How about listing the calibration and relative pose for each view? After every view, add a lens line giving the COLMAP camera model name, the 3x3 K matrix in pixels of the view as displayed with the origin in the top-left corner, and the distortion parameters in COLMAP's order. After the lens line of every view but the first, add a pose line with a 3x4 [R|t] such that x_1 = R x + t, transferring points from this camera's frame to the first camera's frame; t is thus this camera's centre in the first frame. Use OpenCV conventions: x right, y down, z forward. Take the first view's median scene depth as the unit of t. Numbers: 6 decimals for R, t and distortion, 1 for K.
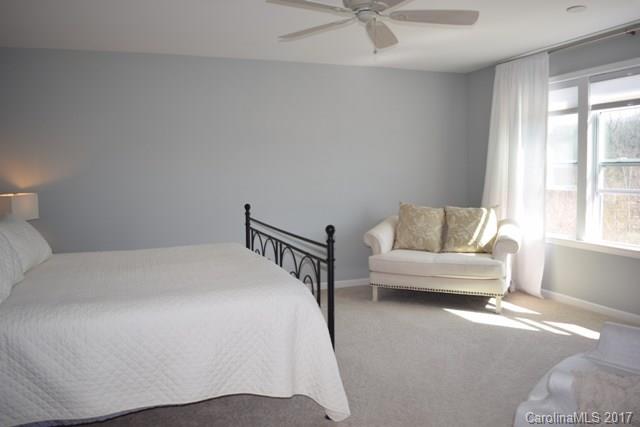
lens RADIAL K [[507.6, 0, 318.6], [0, 507.6, 211.4], [0, 0, 1]] dist [-0.088457, 0.033146]
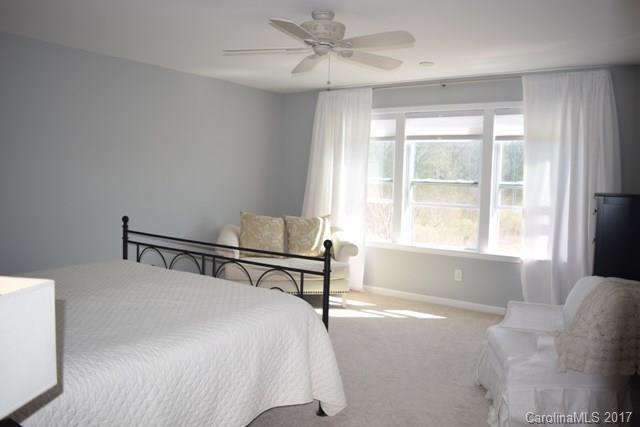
lens RADIAL K [[507.6, 0, 317.6], [0, 507.6, 213.7], [0, 0, 1]] dist [-0.088457, 0.033146]
pose [[0.831187, -0.003213, 0.555984, -0.326488], [0.003397, 0.999994, 0.000701, -0.016407], [-0.555983, 0.001306, 0.831193, 0.049880]]
